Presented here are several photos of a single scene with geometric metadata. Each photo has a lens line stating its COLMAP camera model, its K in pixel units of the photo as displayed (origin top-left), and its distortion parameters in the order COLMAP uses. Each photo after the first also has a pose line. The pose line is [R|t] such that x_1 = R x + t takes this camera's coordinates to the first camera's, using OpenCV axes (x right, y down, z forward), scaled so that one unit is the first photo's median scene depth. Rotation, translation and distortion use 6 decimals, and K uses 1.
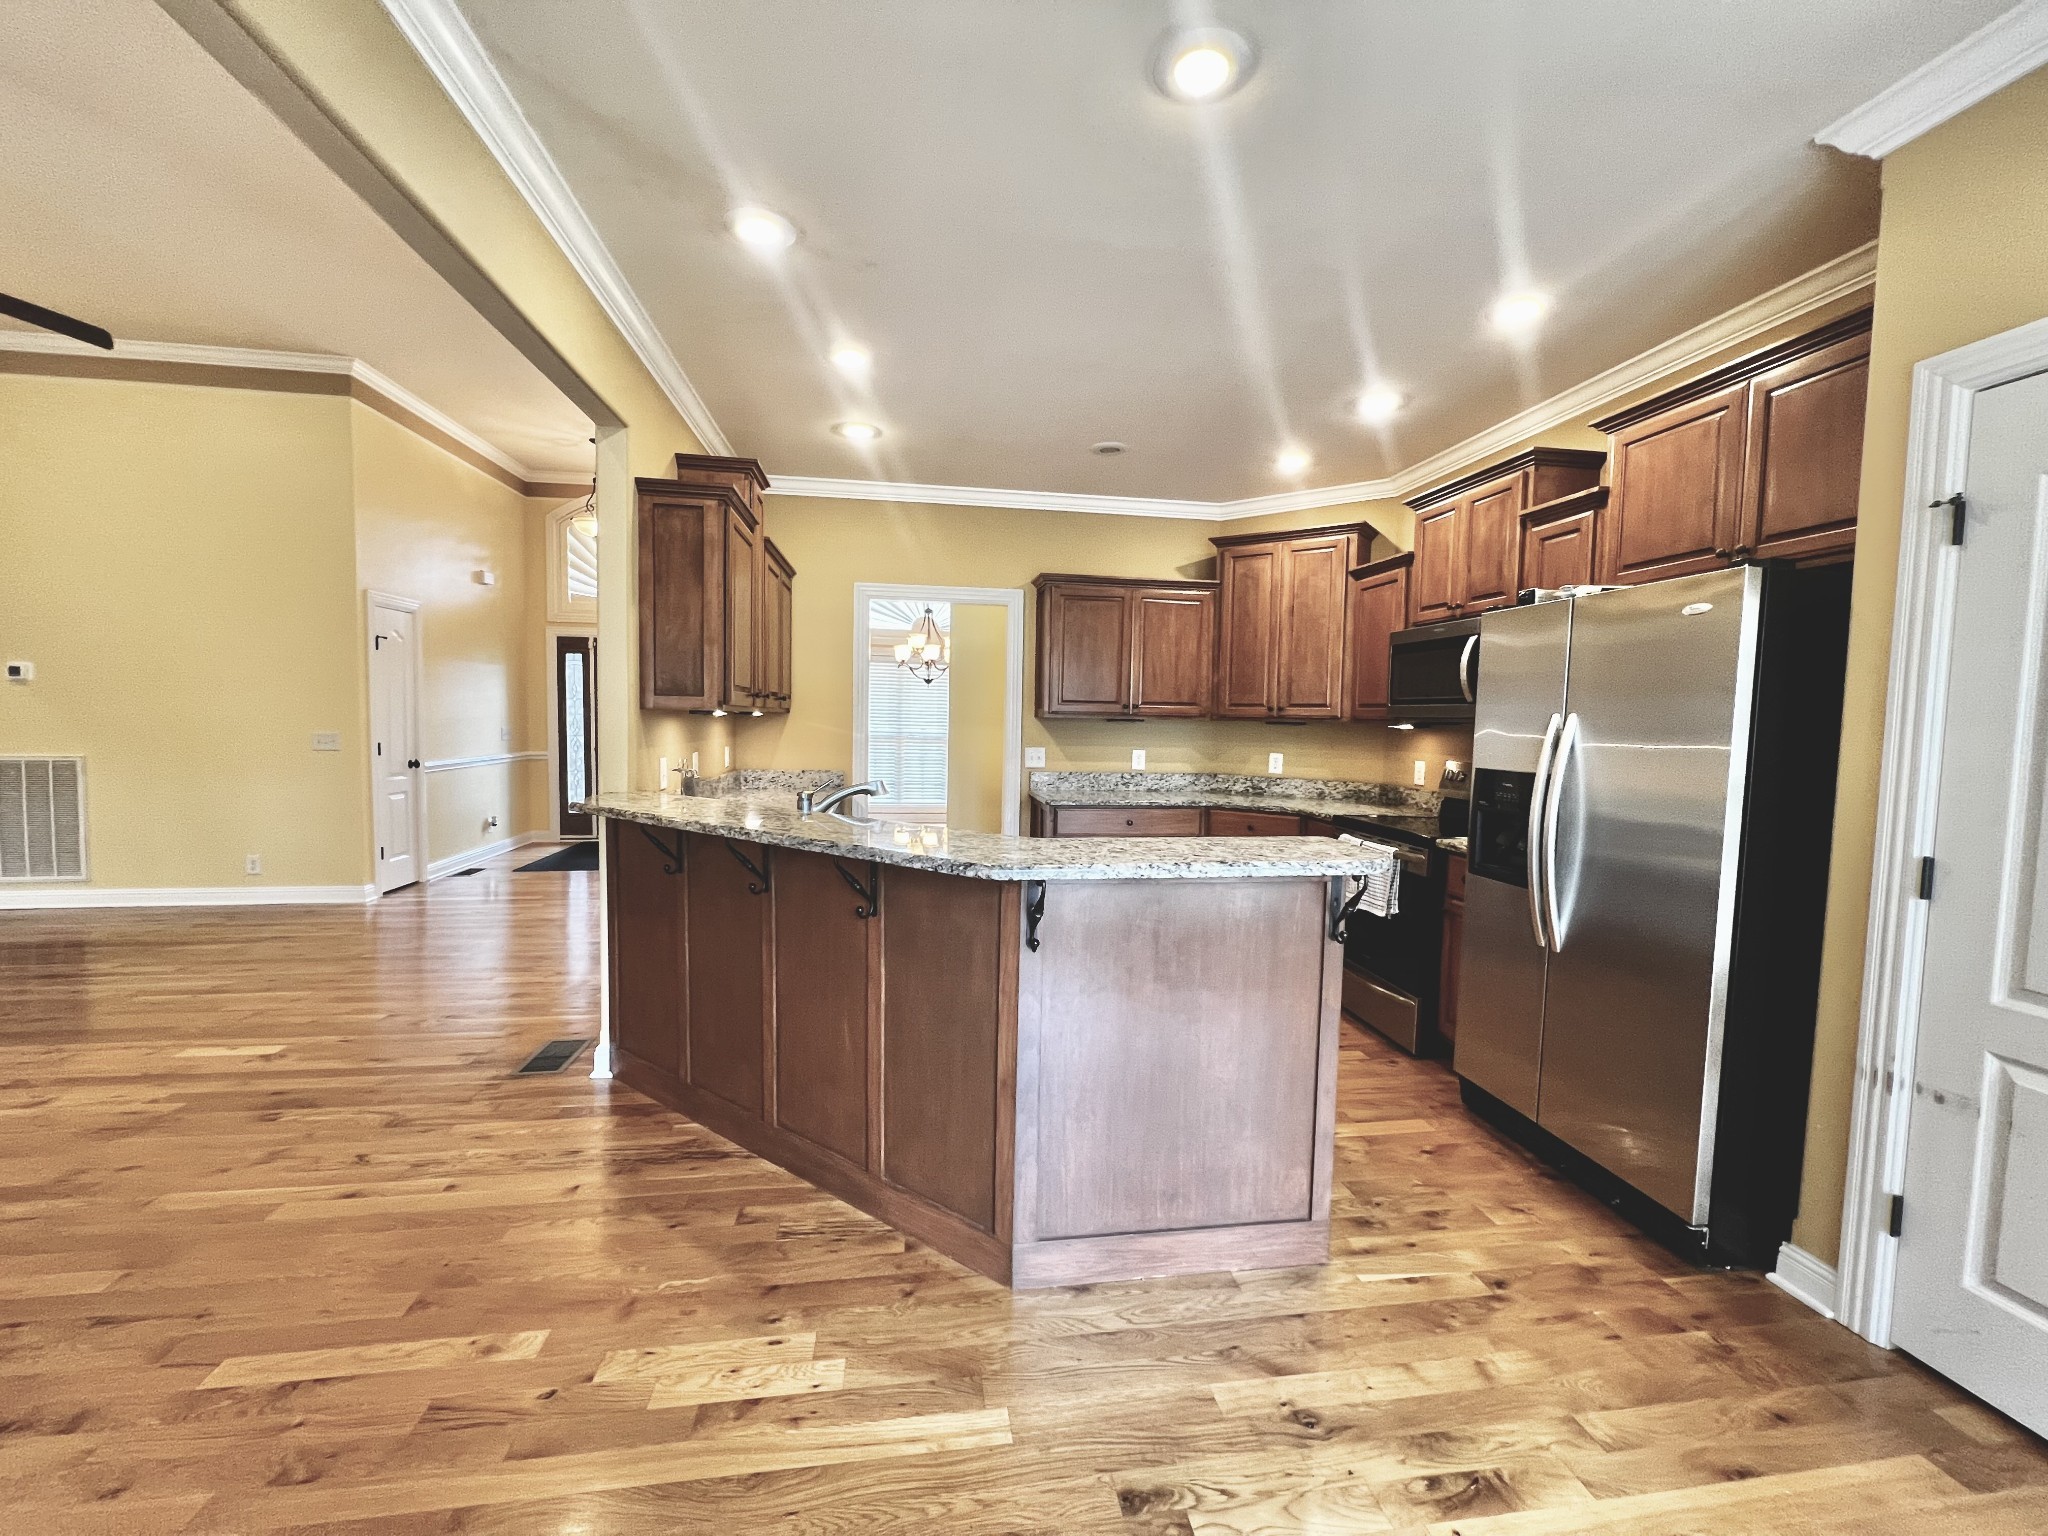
lens RADIAL K [[819.7, 0, 1024.5], [0, 819.7, 765.4], [0, 0, 1]] dist [-0.002041, 0.000391]
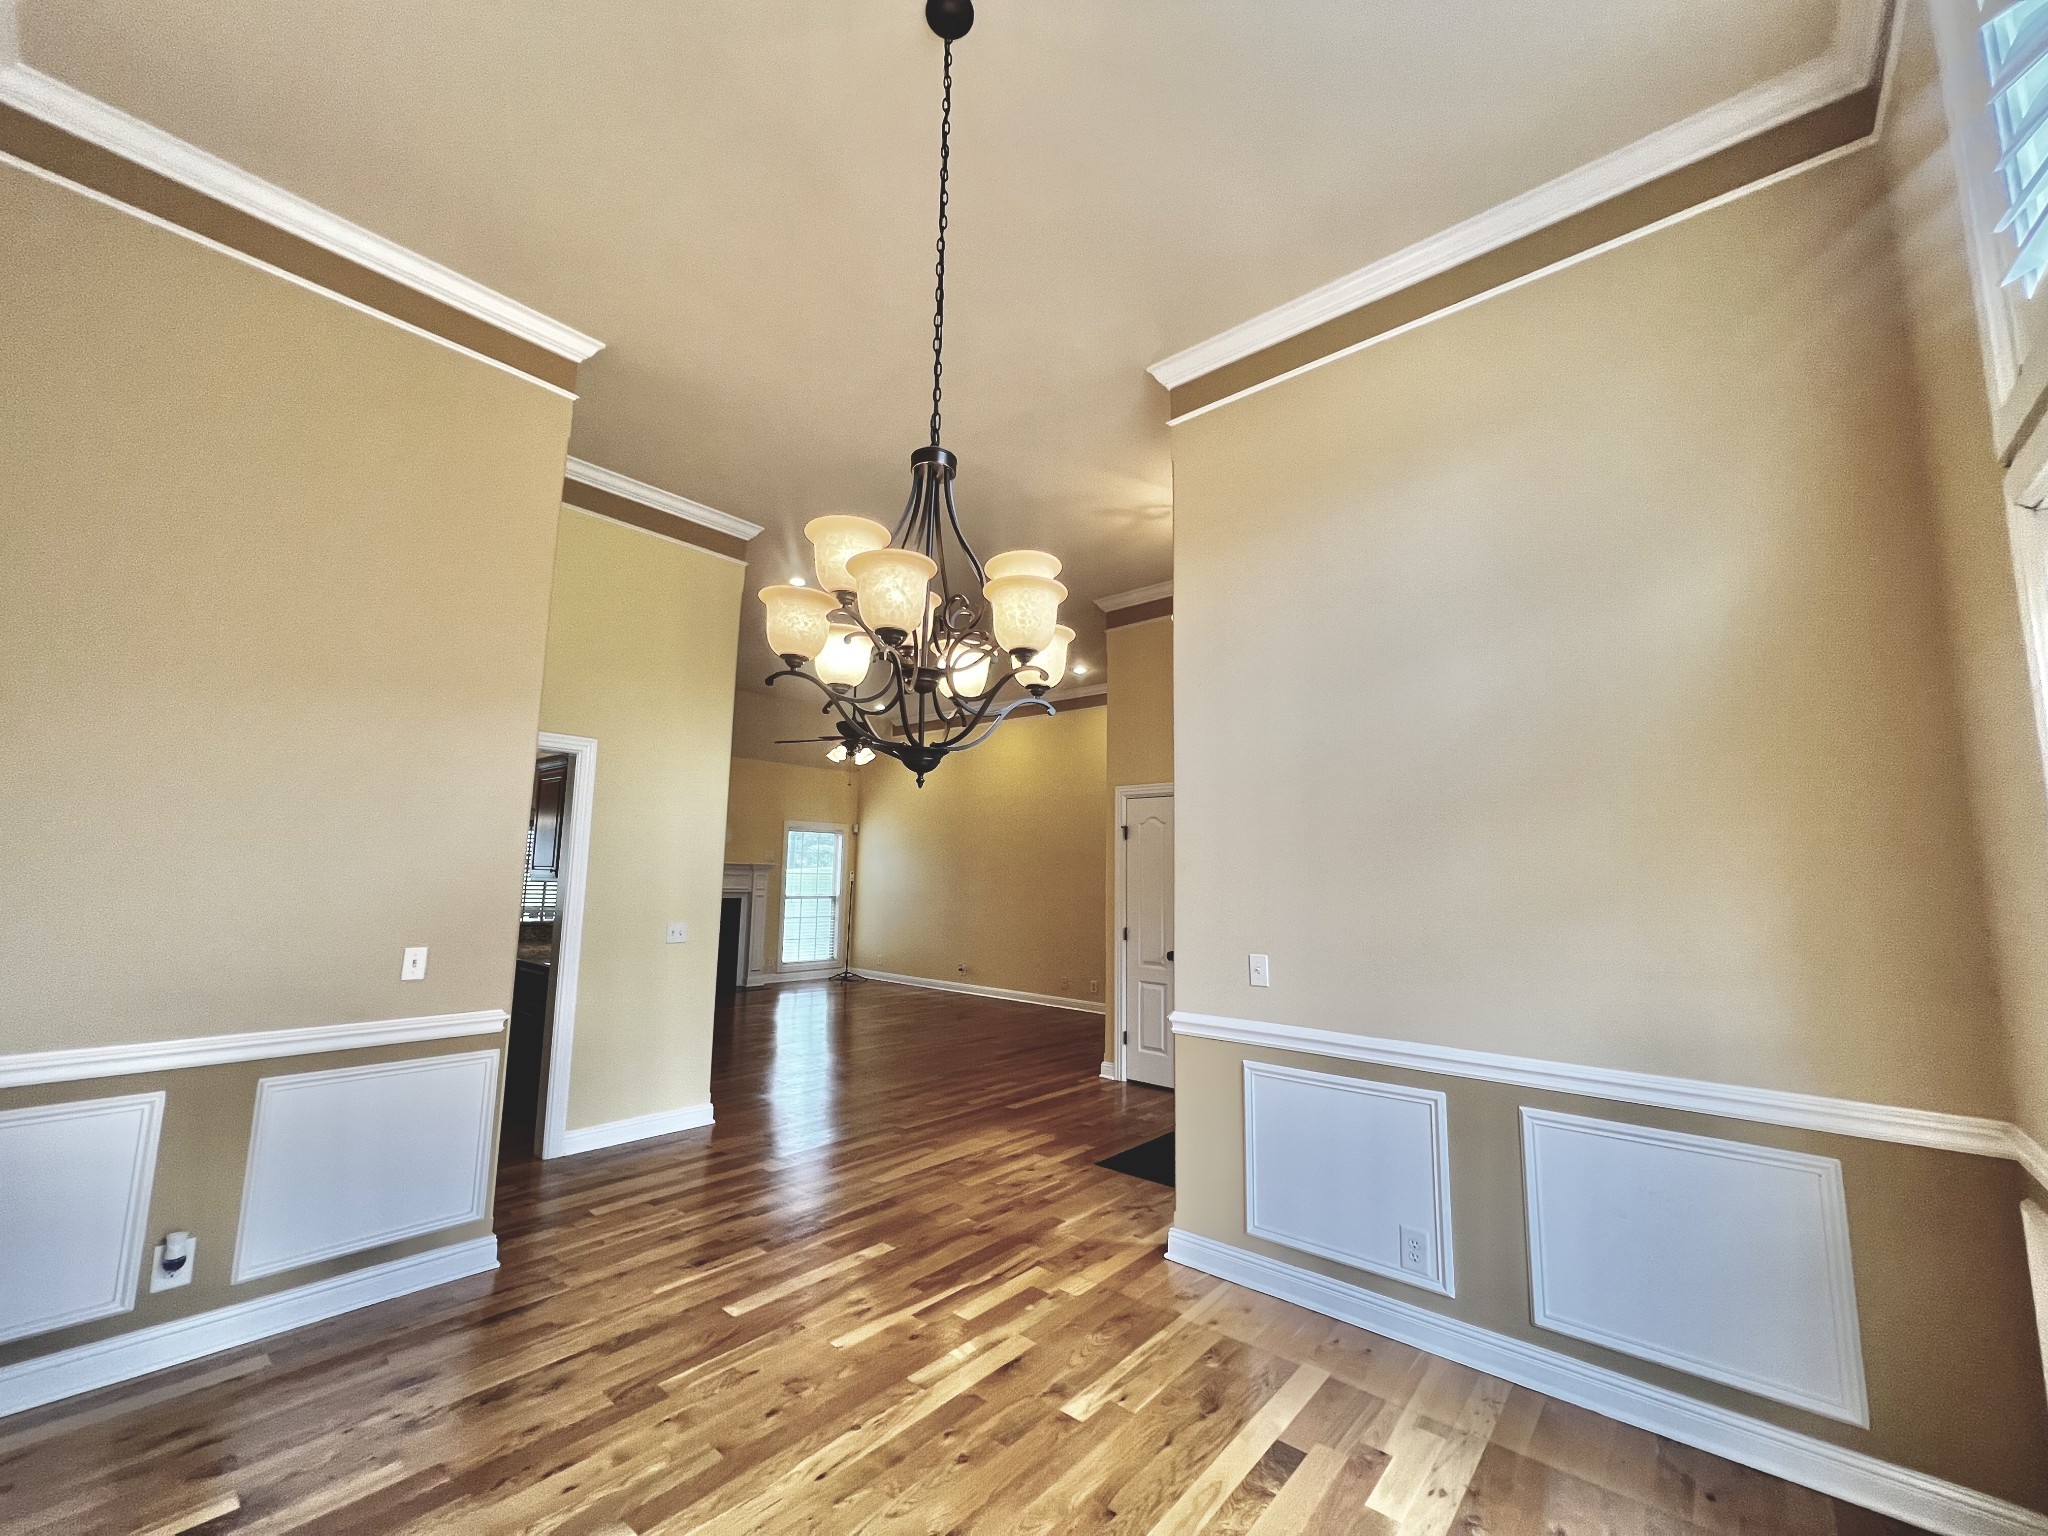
lens RADIAL K [[819.7, 0, 1025.8], [0, 819.7, 765.6], [0, 0, 1]] dist [-0.002041, 0.000391]
pose [[-0.760781, -0.119874, -0.637842, 0.000725], [-0.070058, 0.992220, -0.102914, -0.122503], [0.645216, -0.033609, -0.763261, 1.810181]]
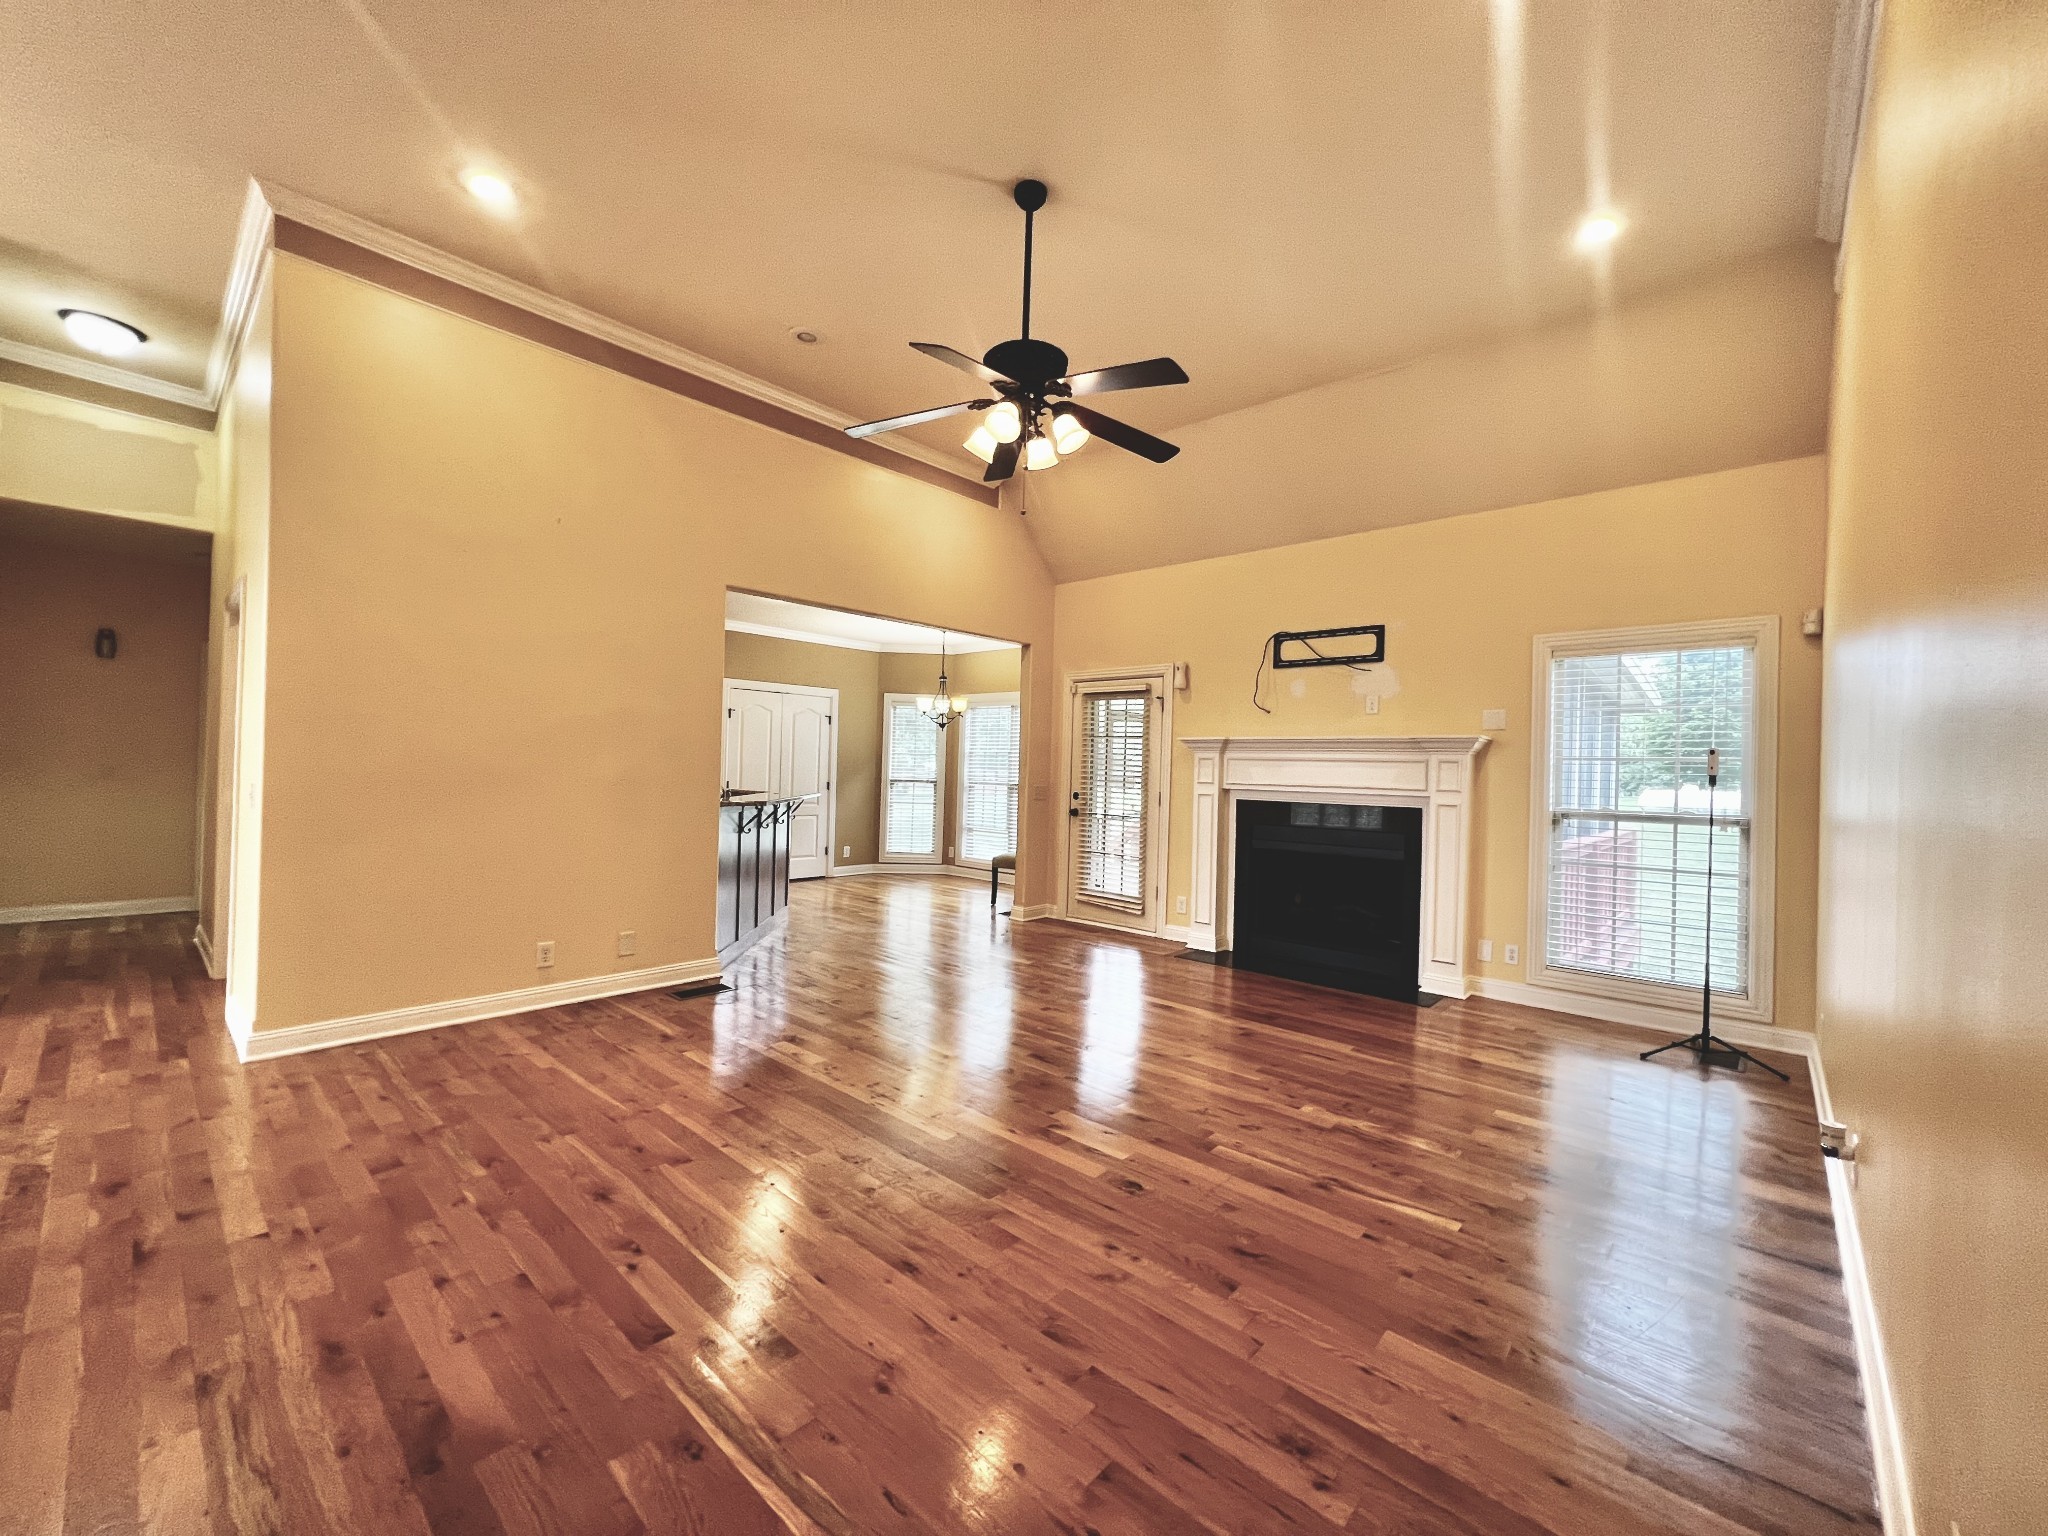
lens RADIAL K [[819.7, 0, 1026.4], [0, 819.7, 770.4], [0, 0, 1]] dist [-0.002041, 0.000391]
pose [[-0.630548, -0.034425, 0.775387, -1.188984], [0.008736, 0.998638, 0.051441, -0.061364], [-0.776101, 0.039210, -0.629388, 0.846408]]
